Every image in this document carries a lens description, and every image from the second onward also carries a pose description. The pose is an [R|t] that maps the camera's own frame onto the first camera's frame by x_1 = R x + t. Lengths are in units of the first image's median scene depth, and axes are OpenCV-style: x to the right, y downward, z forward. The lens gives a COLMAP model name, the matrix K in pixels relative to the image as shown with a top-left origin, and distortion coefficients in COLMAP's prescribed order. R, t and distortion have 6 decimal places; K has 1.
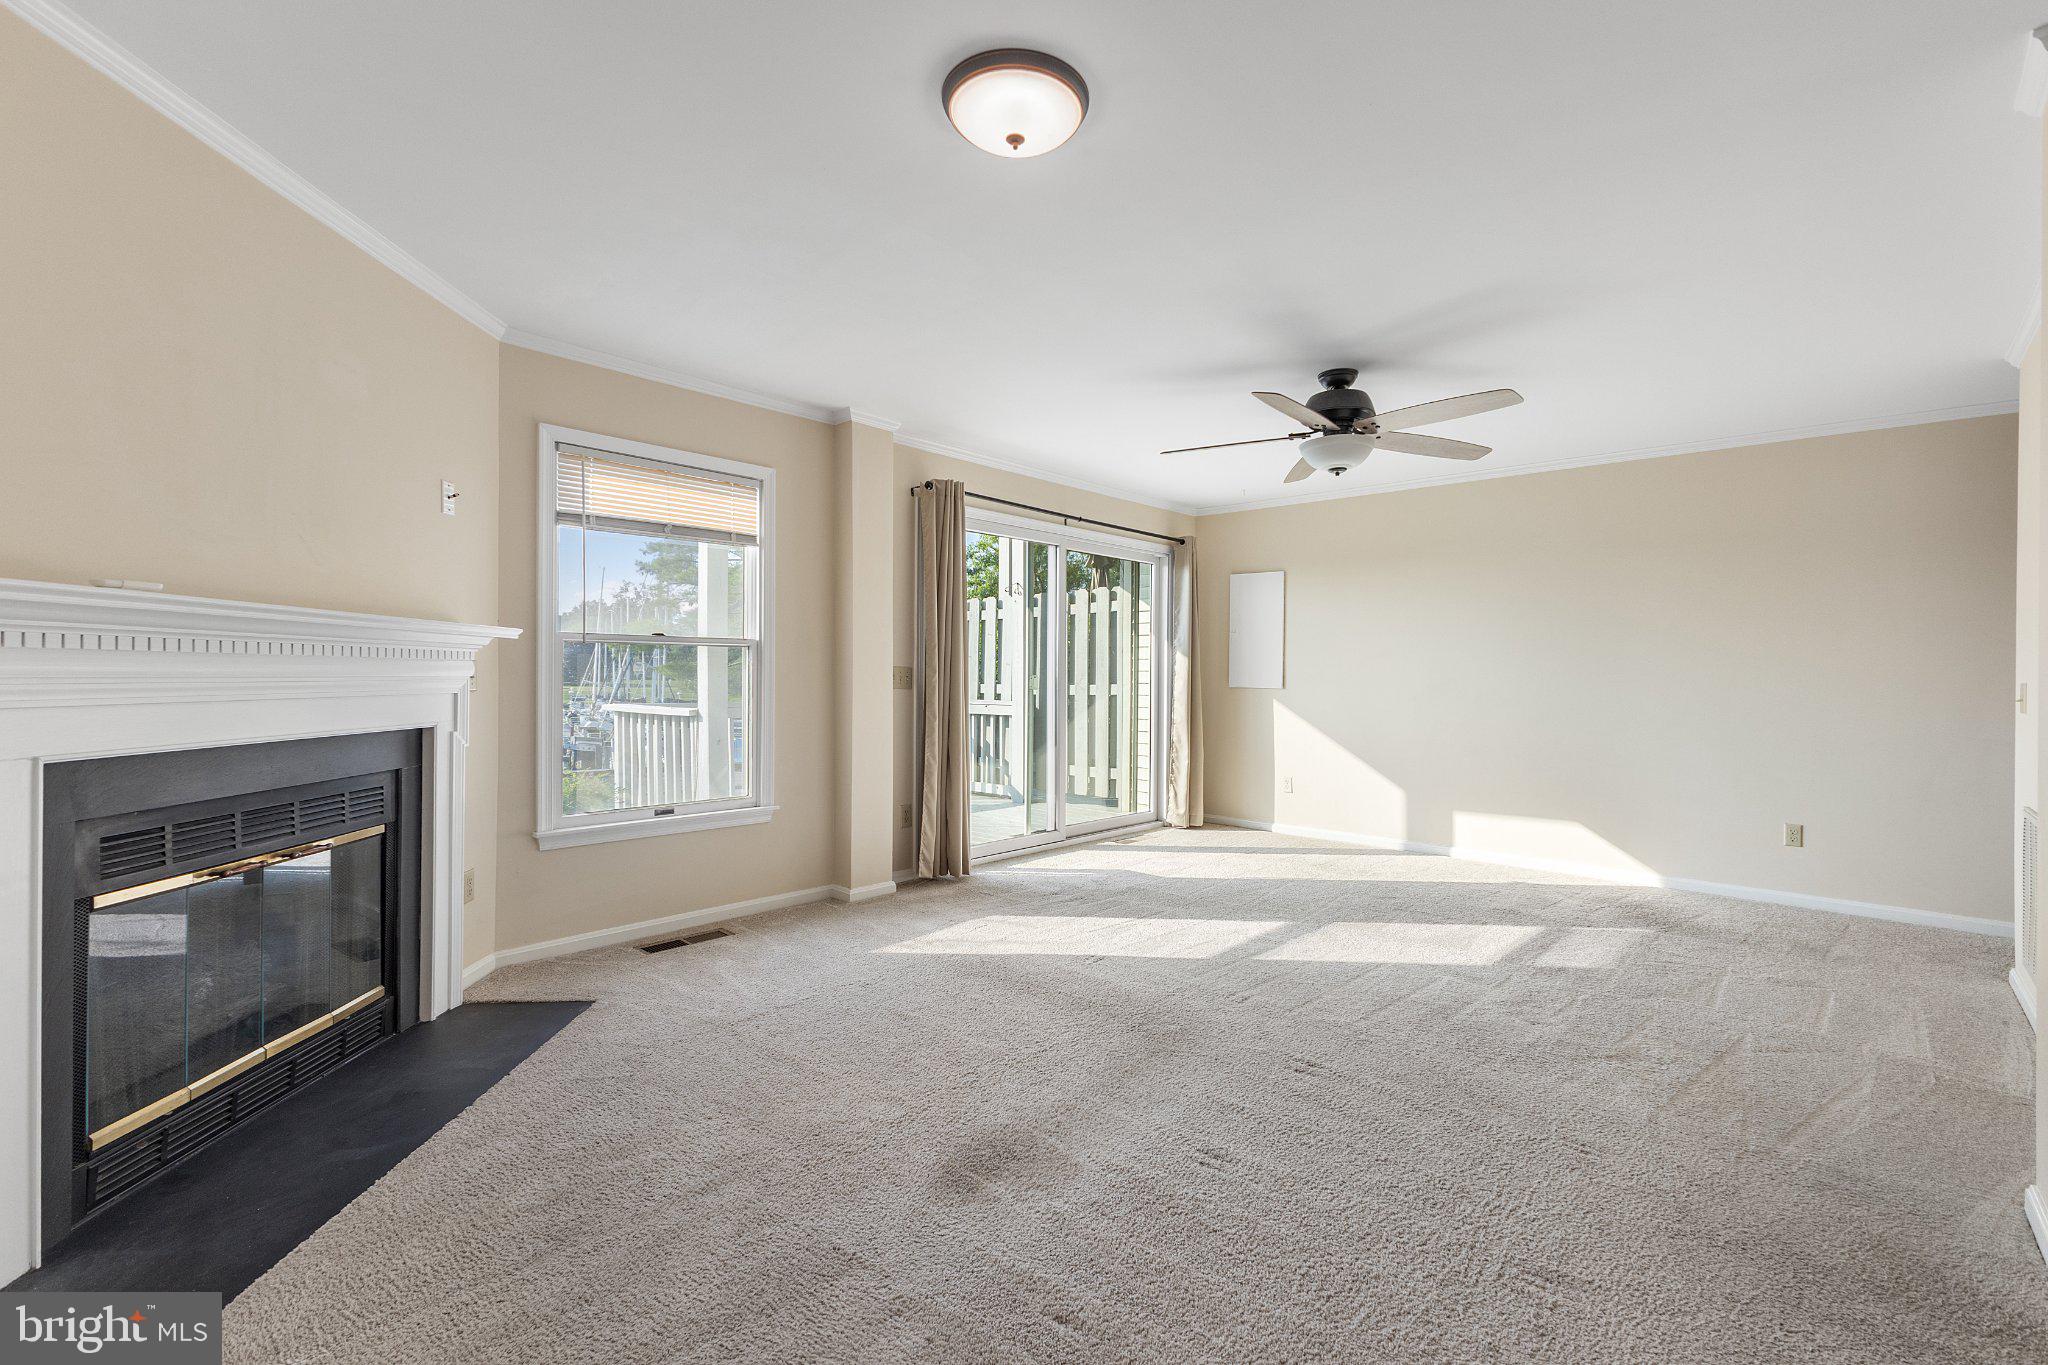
lens RADIAL K [[895.4, 0, 1011.7], [0, 895.4, 670.4], [0, 0, 1]] dist [0.004595, -0.001808]
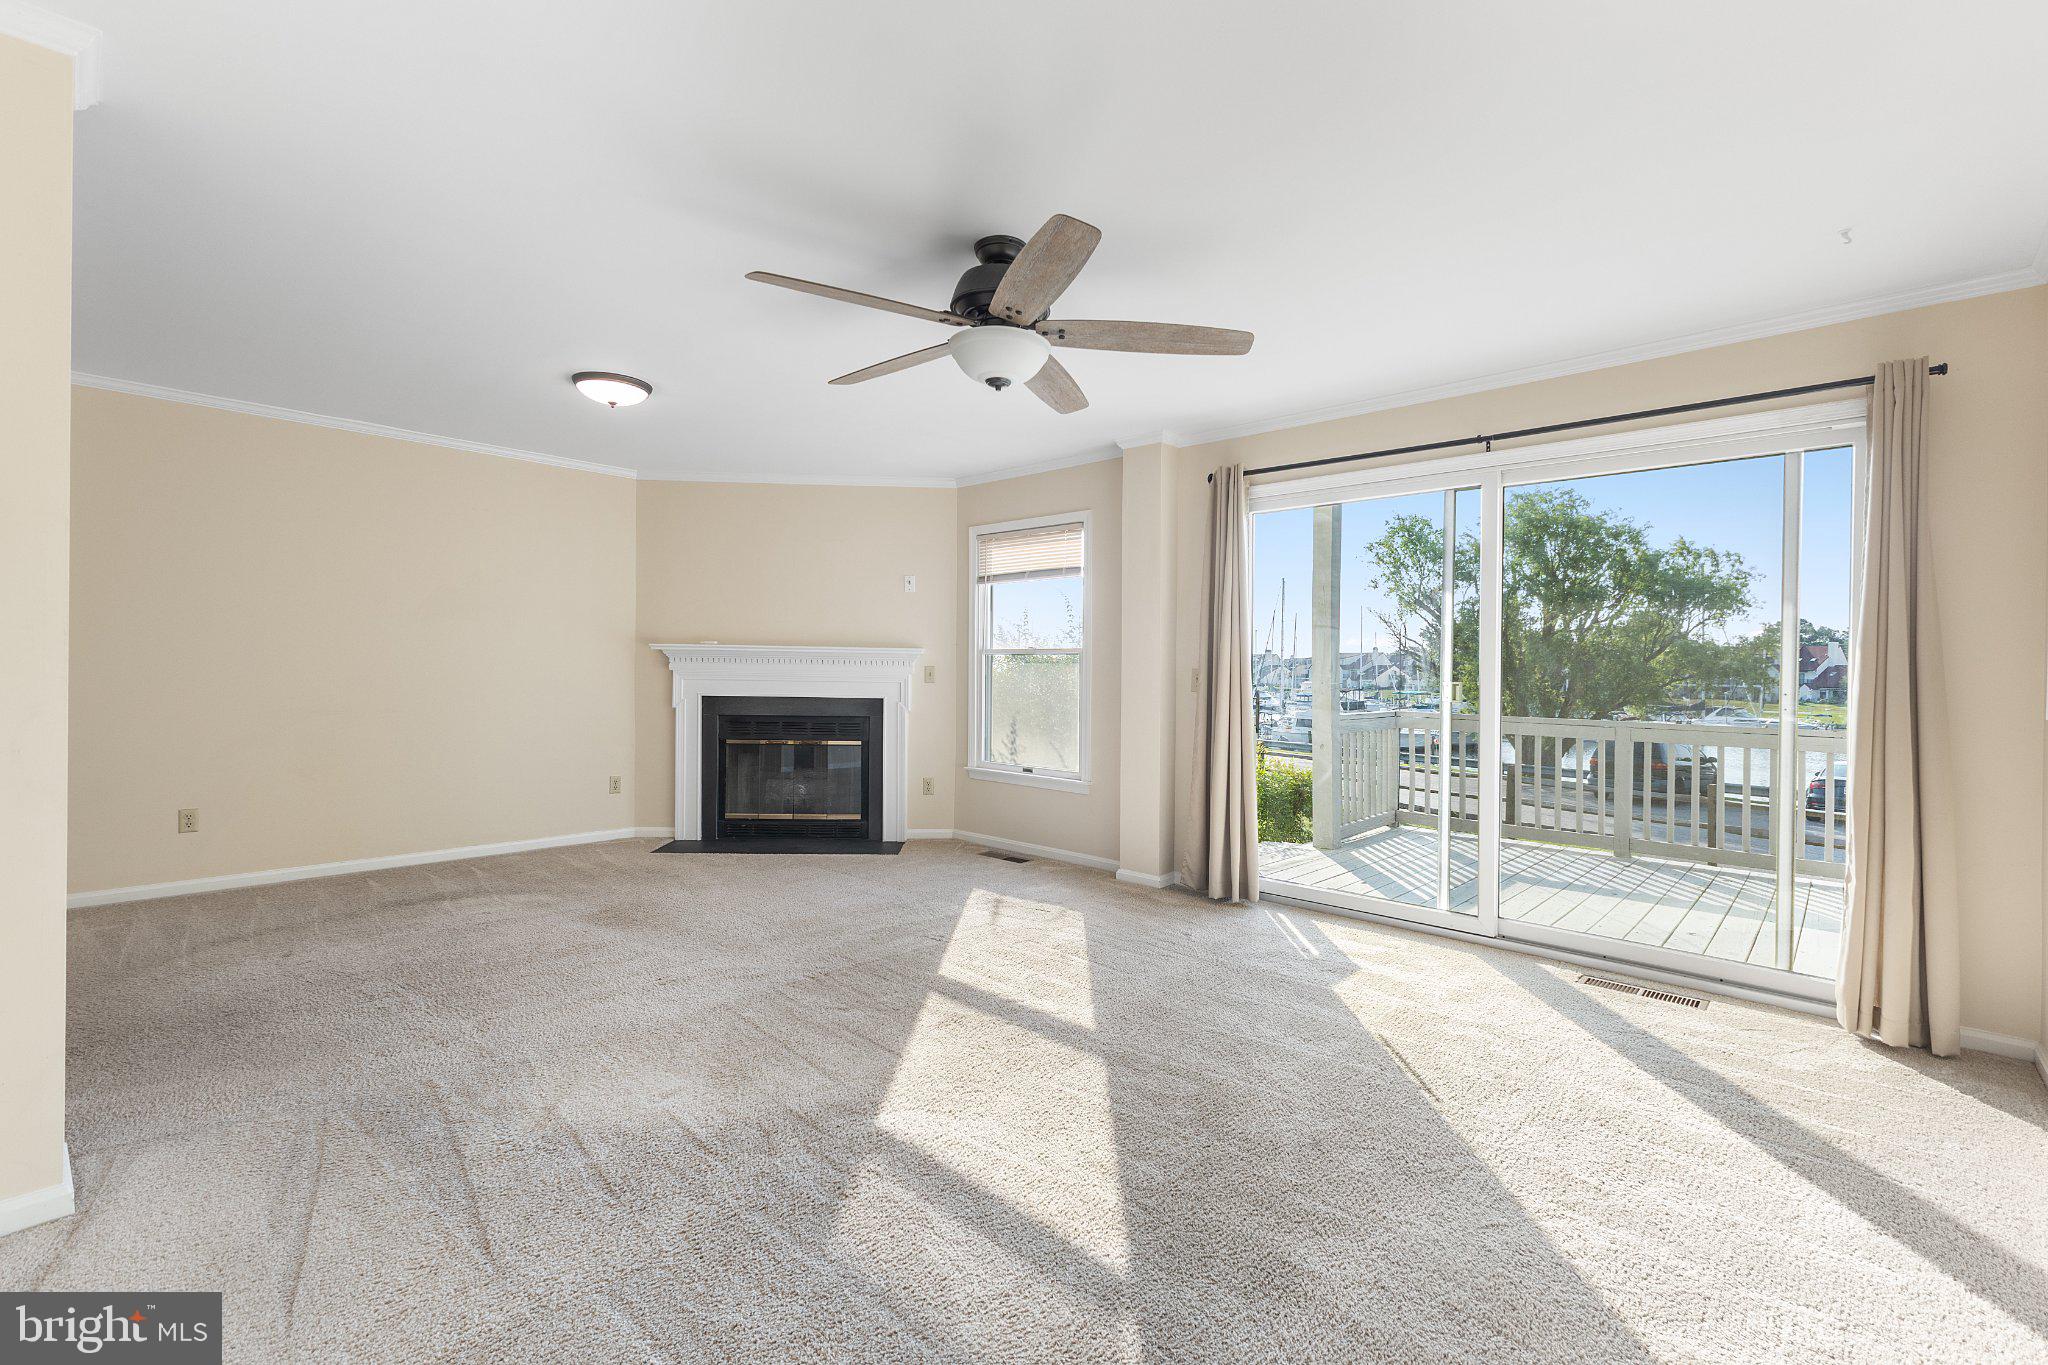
lens RADIAL K [[895.4, 0, 1045.0], [0, 895.4, 675.2], [0, 0, 1]] dist [0.004595, -0.001808]
pose [[0.019212, -0.006324, -0.999795, 1.134072], [-0.013306, 0.999890, -0.006580, 0.014783], [0.999727, 0.013430, 0.019126, 1.072778]]
